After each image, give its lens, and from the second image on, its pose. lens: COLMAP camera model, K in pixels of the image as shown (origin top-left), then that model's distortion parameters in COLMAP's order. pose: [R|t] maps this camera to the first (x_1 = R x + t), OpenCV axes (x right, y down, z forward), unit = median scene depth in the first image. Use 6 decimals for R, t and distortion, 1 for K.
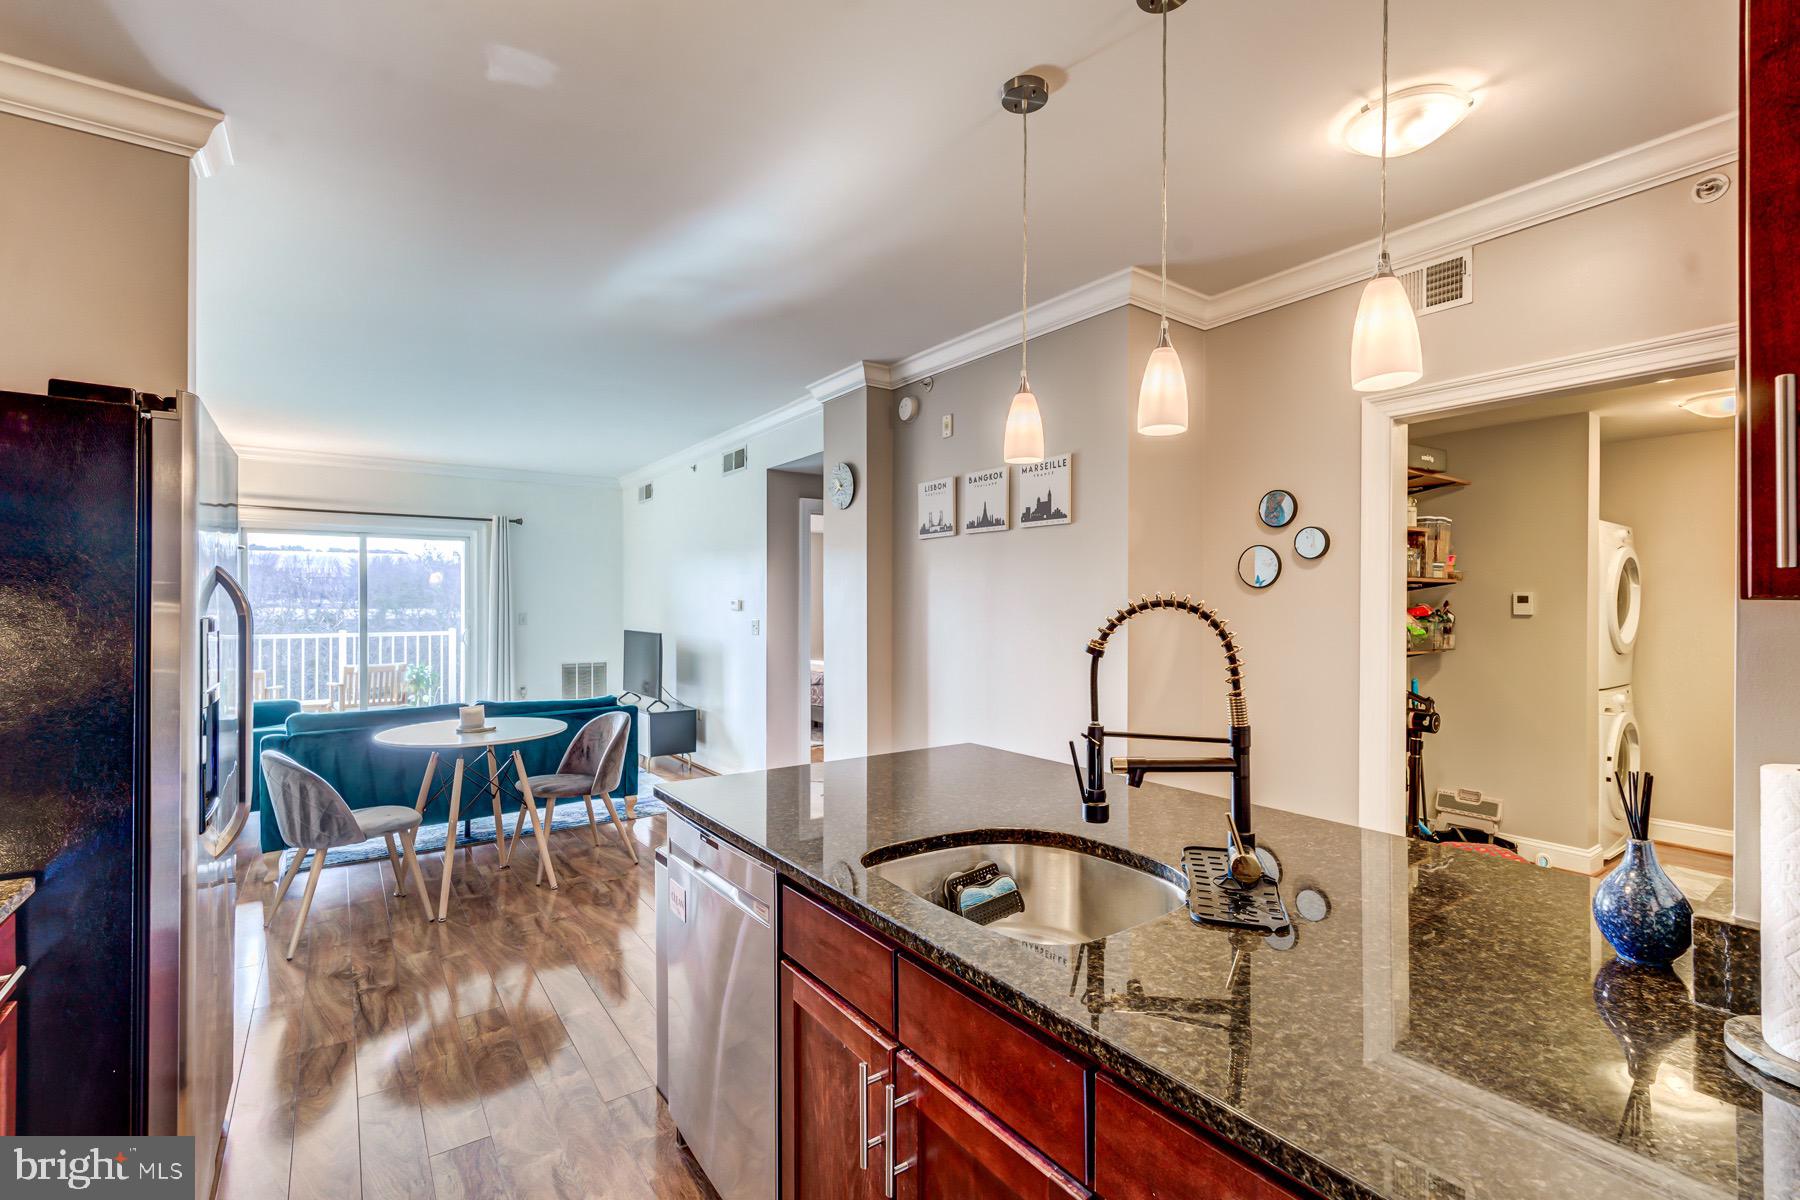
lens RADIAL K [[793.5, 0, 894.4], [0, 793.5, 603.2], [0, 0, 1]] dist [-0.000799, -0.000076]
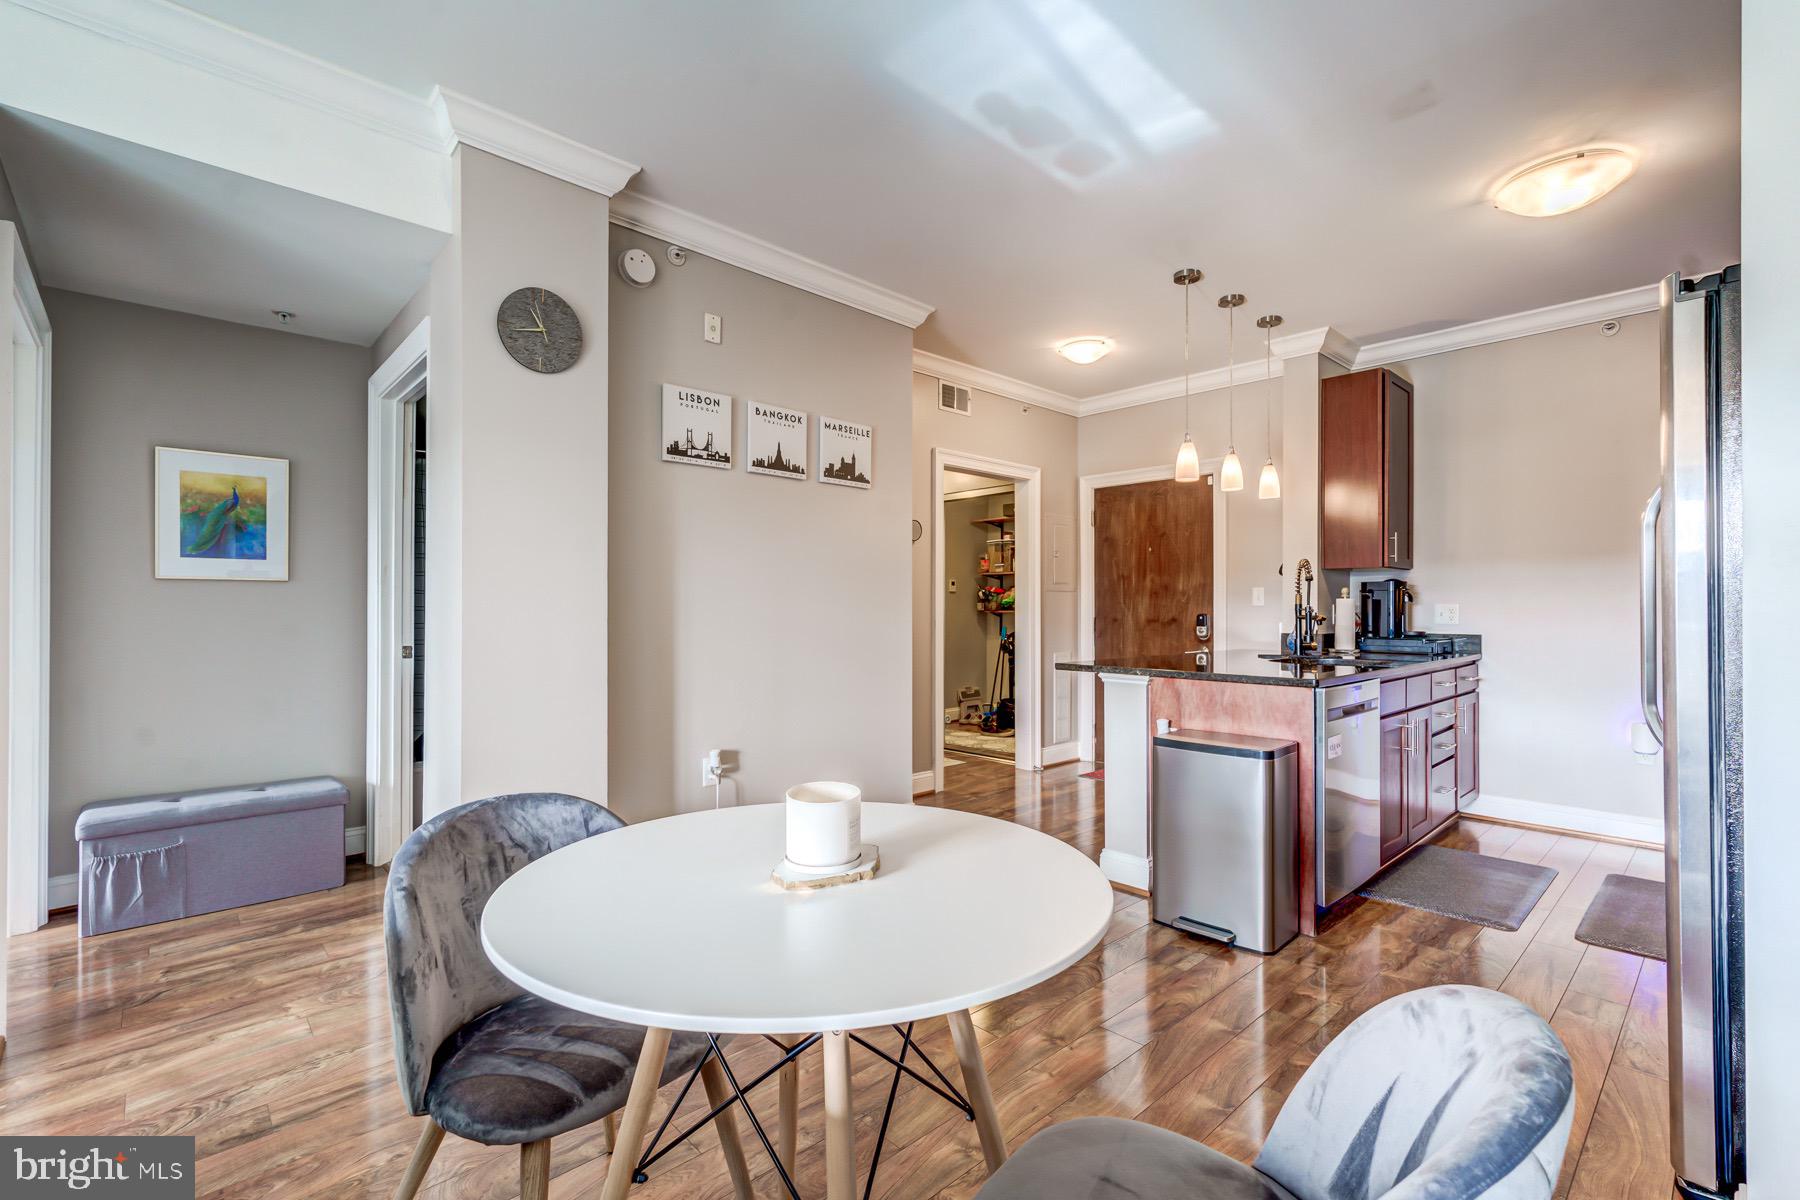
lens RADIAL K [[793.5, 0, 894.4], [0, 793.5, 603.2], [0, 0, 1]] dist [-0.000799, -0.000076]
pose [[-0.137246, 0.003568, 0.990531, -0.804018], [-0.006158, 0.999971, -0.004455, 0.058891], [-0.990518, -0.006711, -0.137220, 1.001000]]
